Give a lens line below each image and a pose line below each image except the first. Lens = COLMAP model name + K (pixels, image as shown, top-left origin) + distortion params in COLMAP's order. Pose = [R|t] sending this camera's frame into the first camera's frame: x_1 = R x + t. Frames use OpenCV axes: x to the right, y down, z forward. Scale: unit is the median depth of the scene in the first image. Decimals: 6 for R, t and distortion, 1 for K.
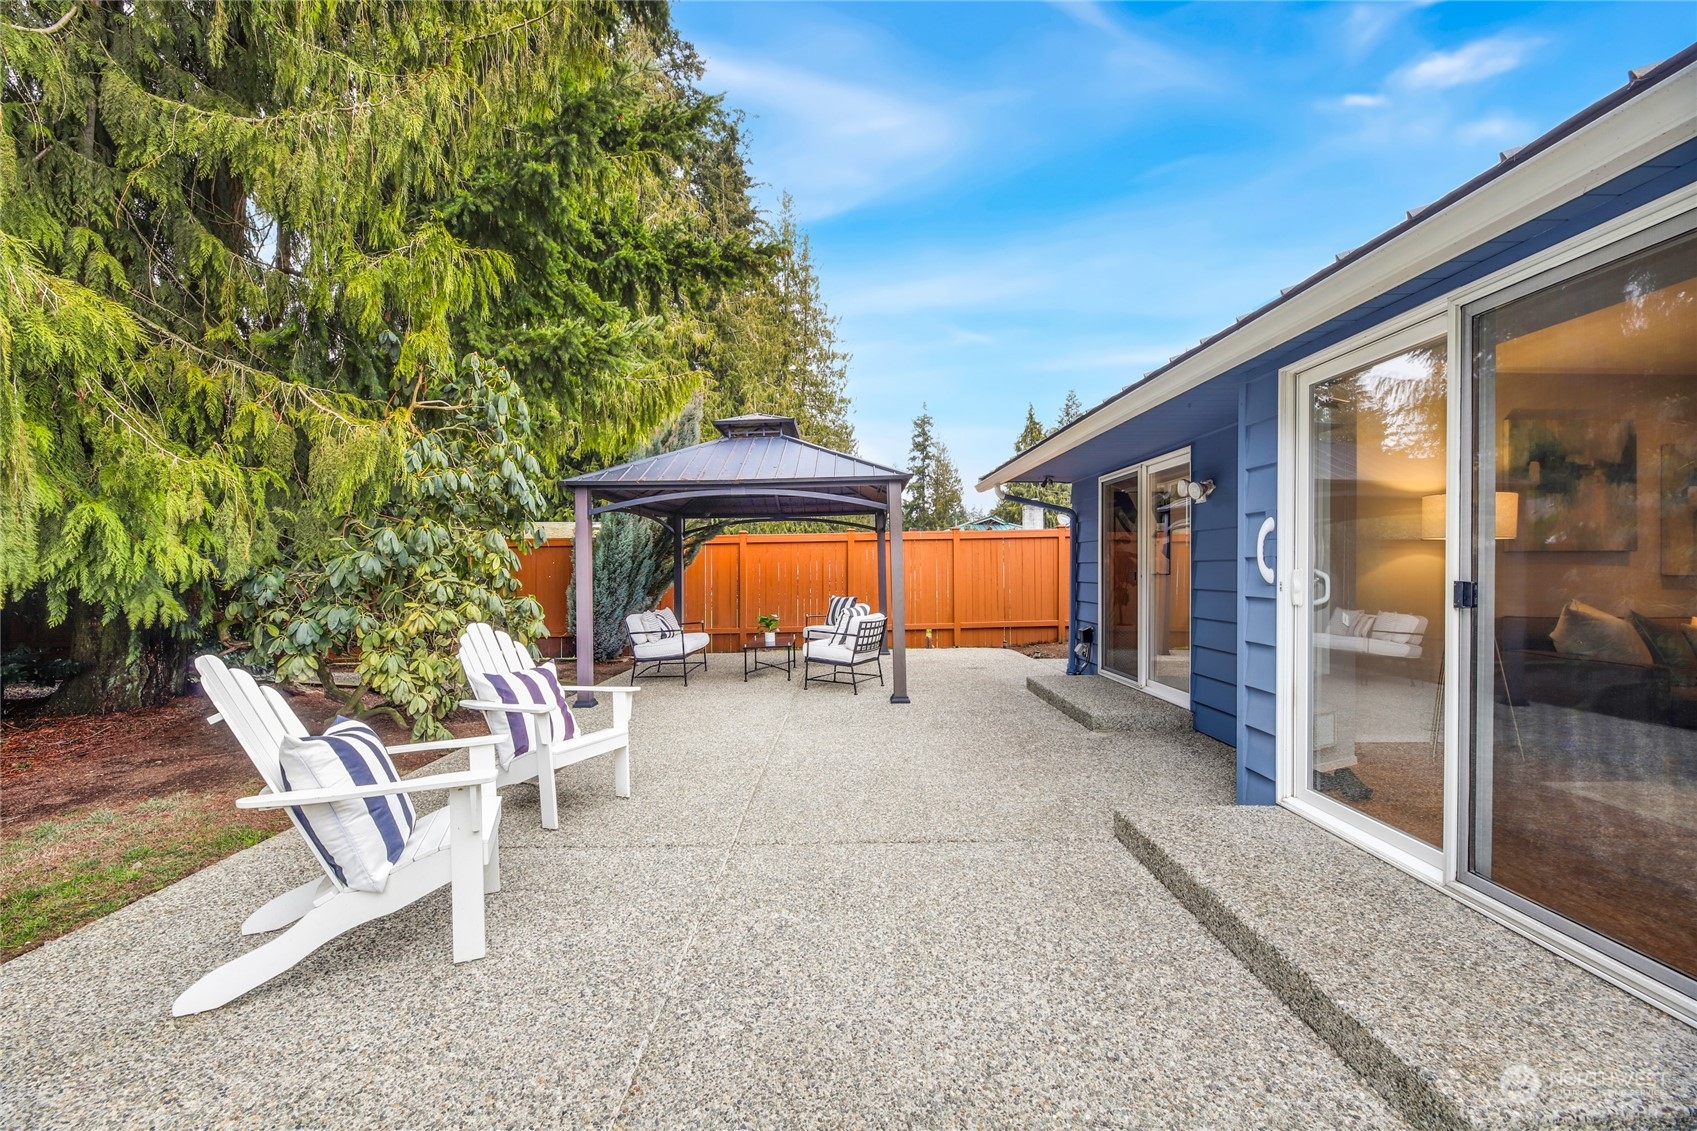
lens RADIAL K [[681.1, 0, 839.5], [0, 681.1, 569.6], [0, 0, 1]] dist [0.000995, 0.000034]
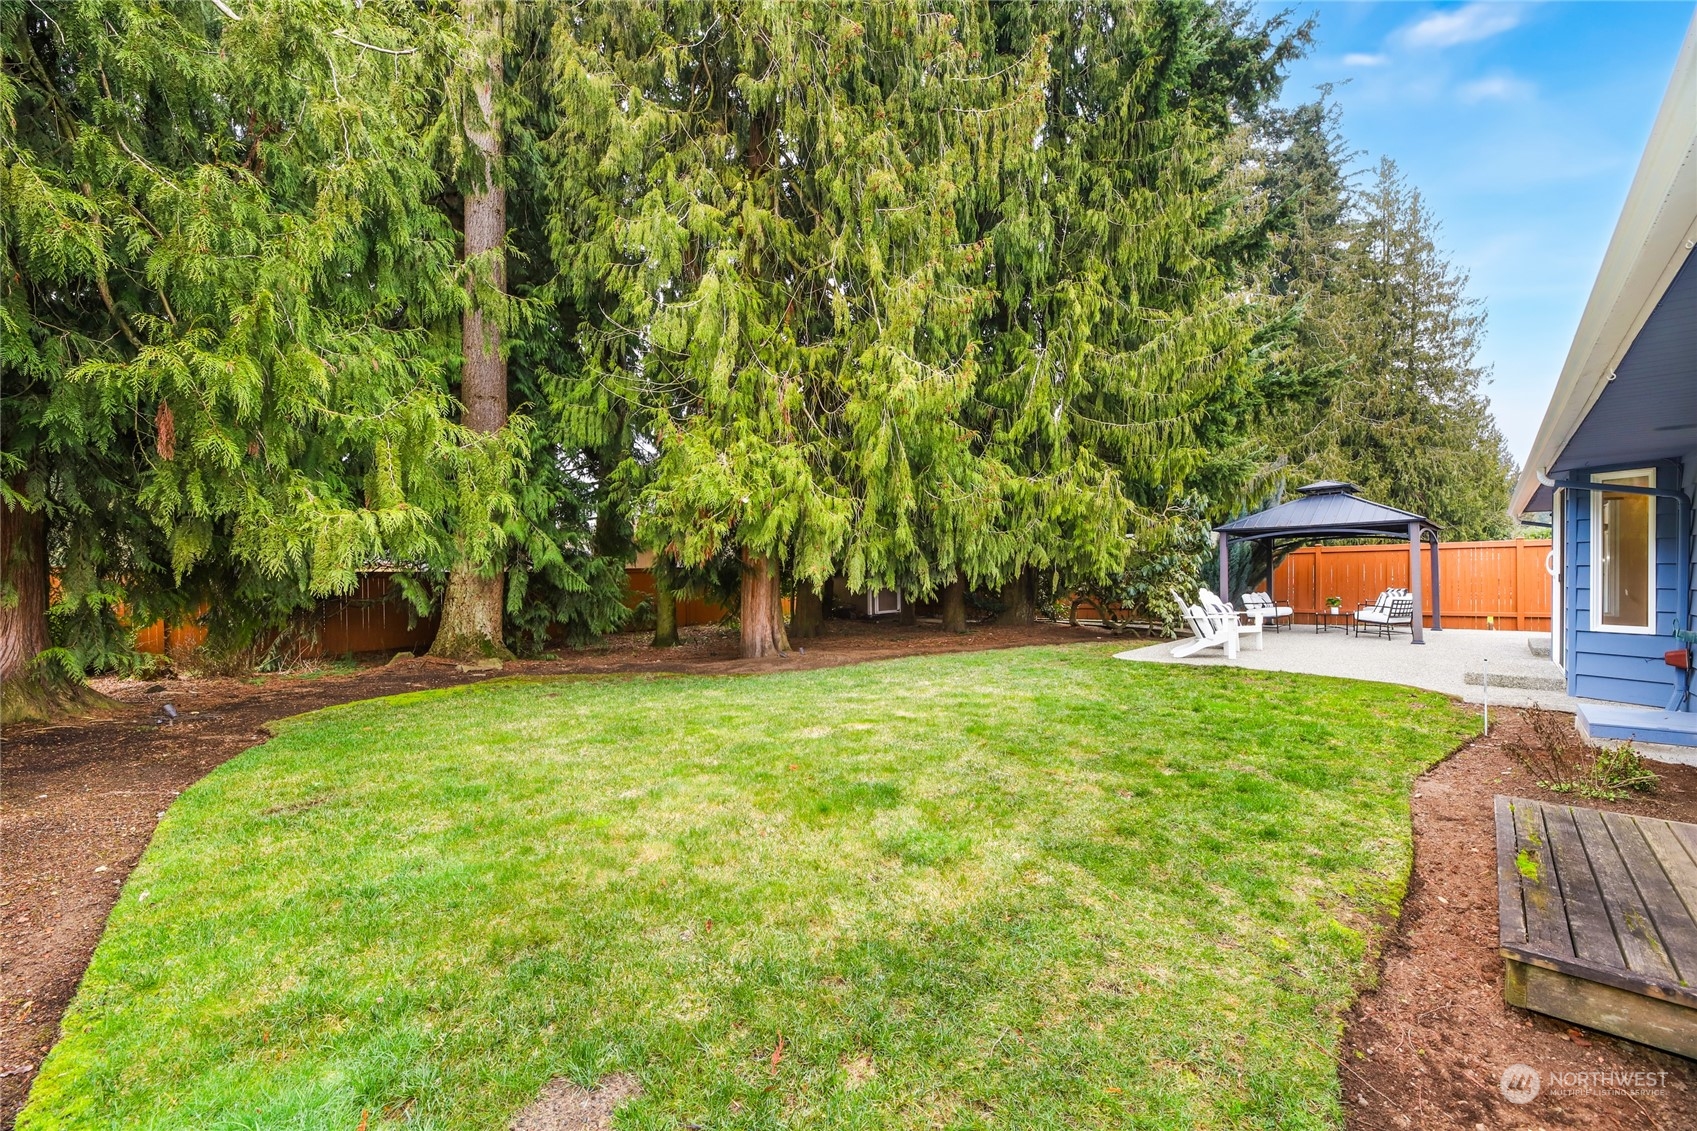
lens RADIAL K [[661.6, 0, 846.1], [0, 661.6, 563.5], [0, 0, 1]] dist [0.000342, -0.000072]
pose [[0.715085, -0.000094, -0.699037, 0.166476], [-0.003156, 0.999989, -0.003363, -0.007861], [0.699030, 0.004611, 0.715077, -0.967708]]
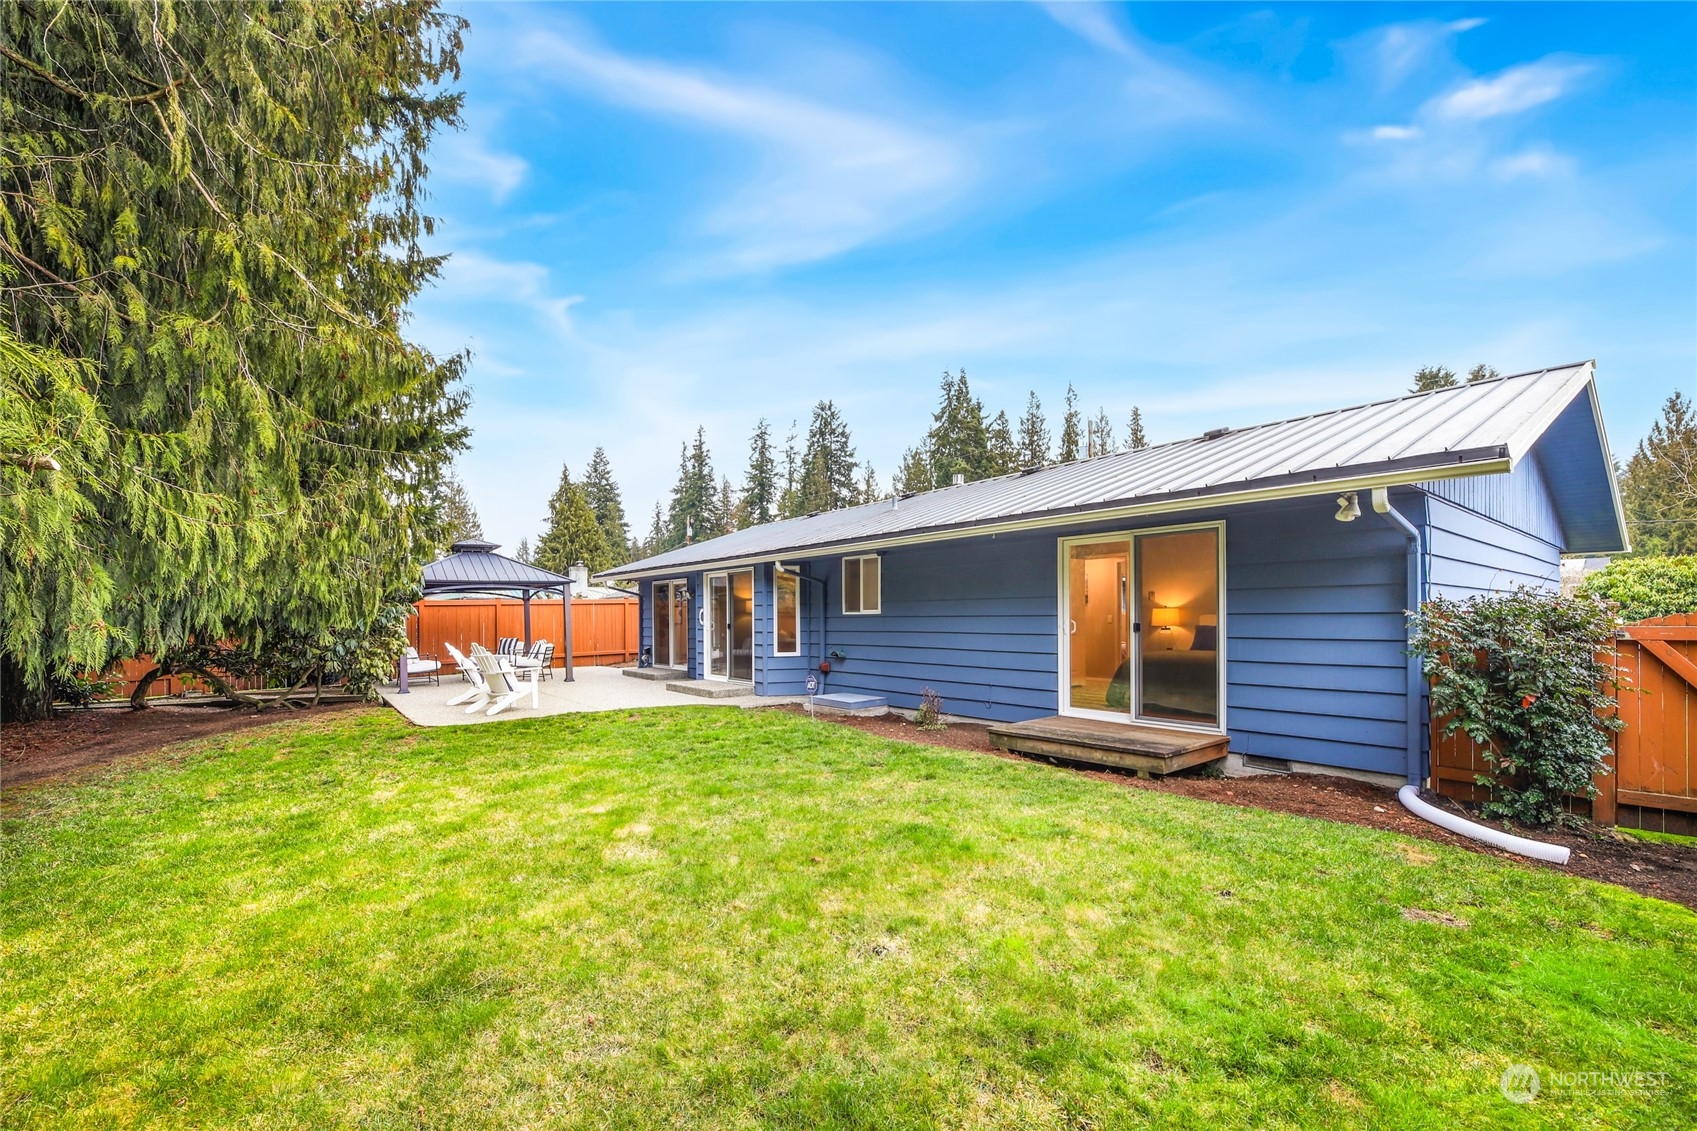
lens RADIAL K [[712.5, 0, 838.1], [0, 712.5, 619.7], [0, 0, 1]] dist [-0.001620, -0.000027]
pose [[0.791227, -0.002062, 0.611519, -0.457173], [0.004034, 0.999990, -0.001849, -0.000003], [-0.611510, 0.003930, 0.791227, -0.988558]]
